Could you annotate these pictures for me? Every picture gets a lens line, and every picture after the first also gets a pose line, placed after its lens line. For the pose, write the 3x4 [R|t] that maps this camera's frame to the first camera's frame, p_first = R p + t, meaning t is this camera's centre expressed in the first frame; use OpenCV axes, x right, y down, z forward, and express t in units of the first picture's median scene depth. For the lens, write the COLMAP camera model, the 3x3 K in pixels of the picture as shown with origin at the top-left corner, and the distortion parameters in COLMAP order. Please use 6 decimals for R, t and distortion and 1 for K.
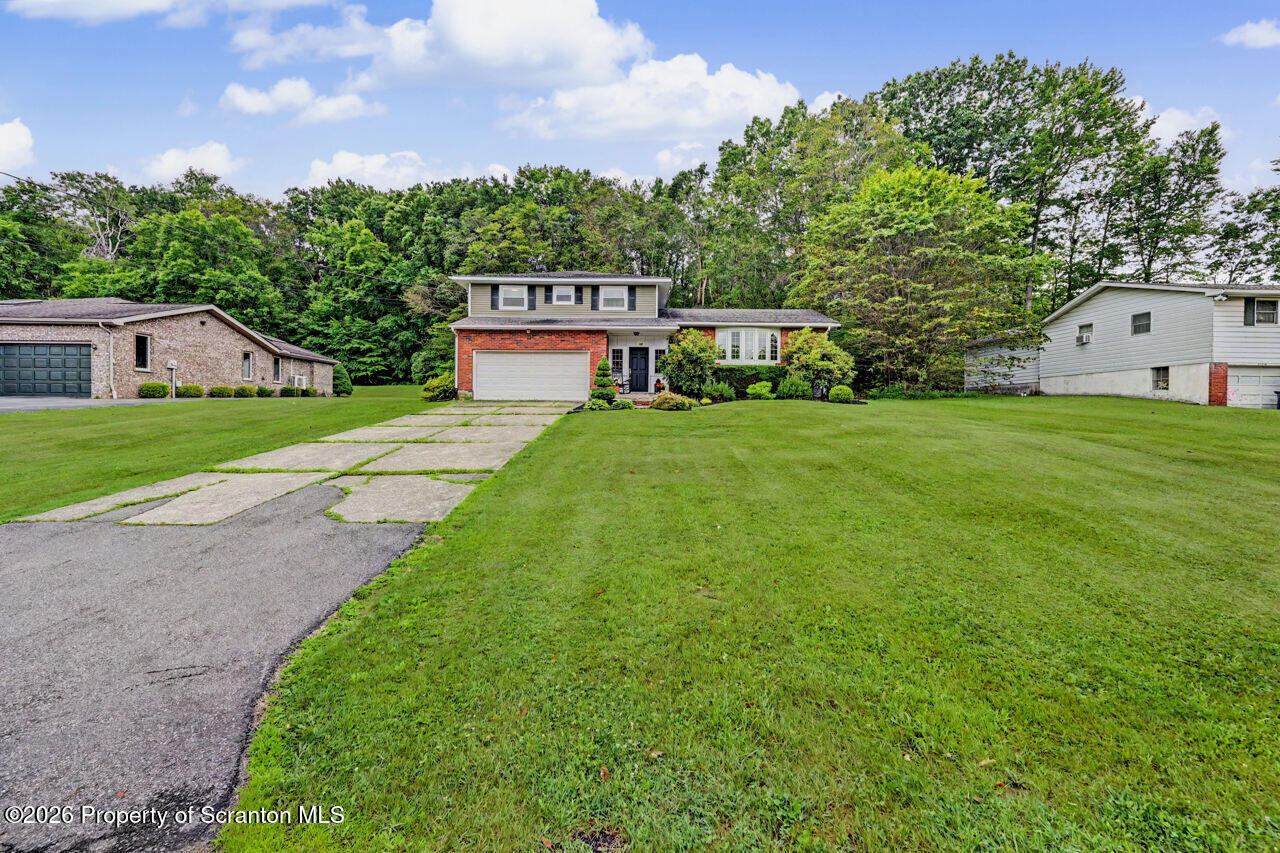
lens RADIAL K [[571.1, 0, 642.5], [0, 571.1, 414.9], [0, 0, 1]] dist [-0.002813, 0.000069]
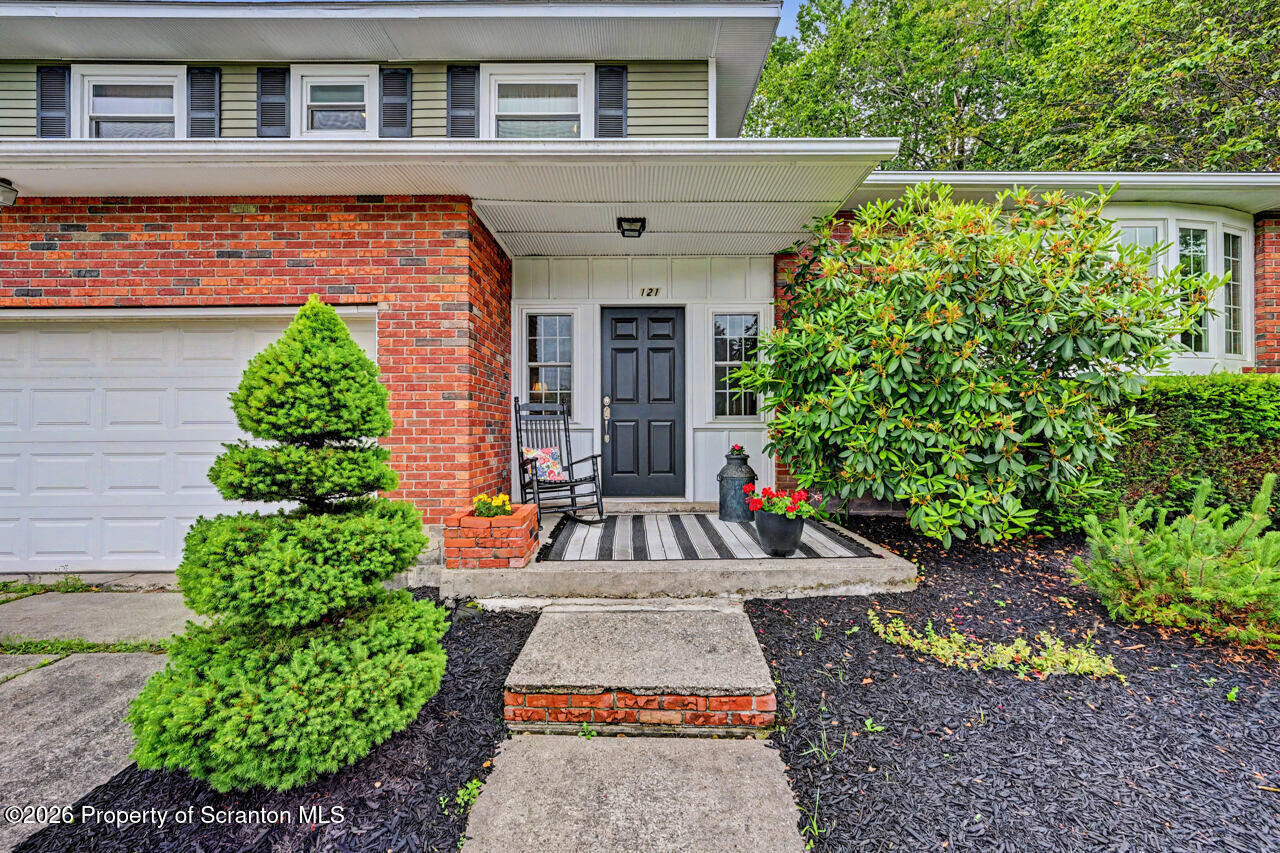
lens RADIAL K [[503.3, 0, 641.5], [0, 503.3, 425.4], [0, 0, 1]] dist [-0.002257, 0.000032]
pose [[0.999883, -0.013175, 0.007780, -0.009178], [0.013194, 0.999910, -0.002428, -0.069365], [-0.007747, 0.002531, 0.999967, 0.796231]]
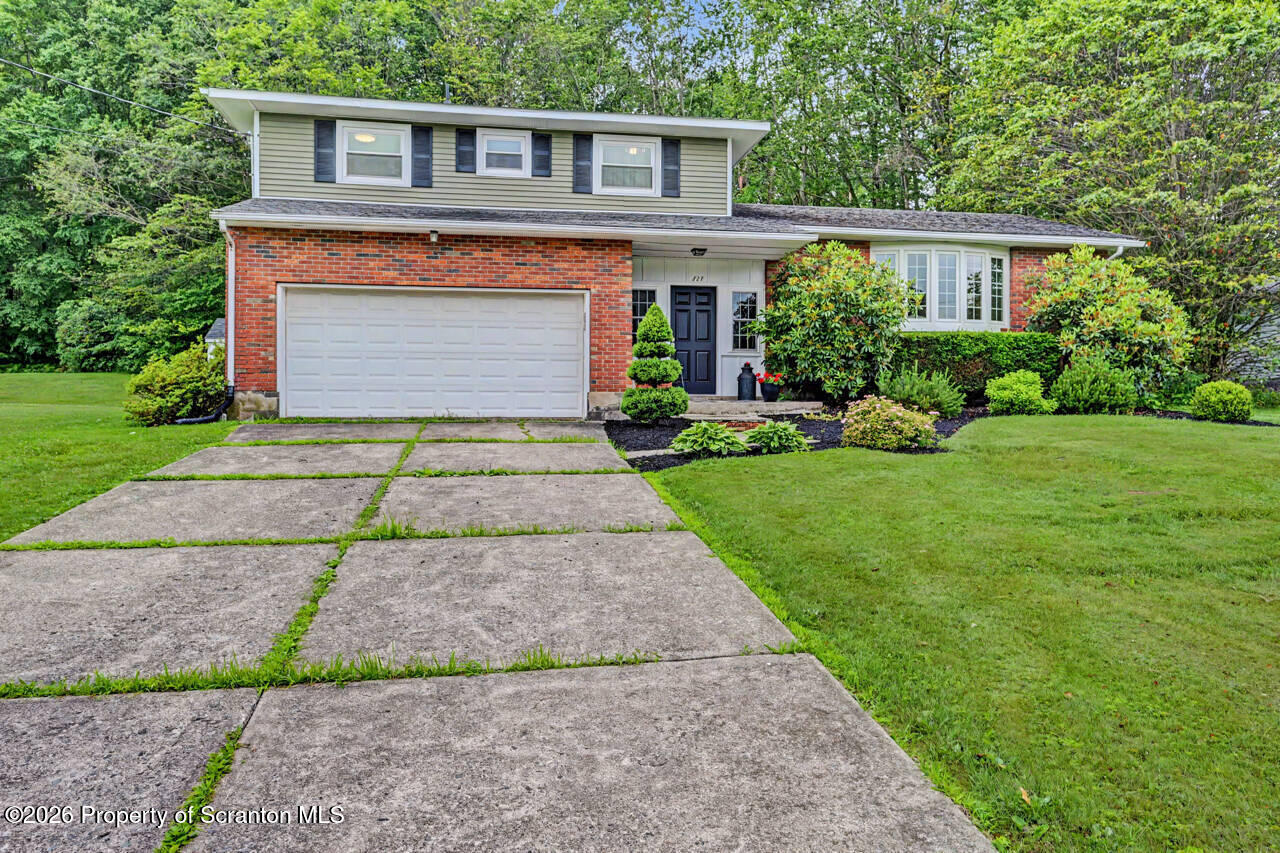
lens RADIAL K [[956.8, 0, 640.0], [0, 956.8, 426.5], [0, 0, 1]] dist [-0.005284, -0.003903]
pose [[0.983985, -0.008034, 0.178072, -0.168240], [0.006643, 0.999943, 0.008405, -0.023188], [-0.178129, -0.007088, 0.983982, 0.327209]]
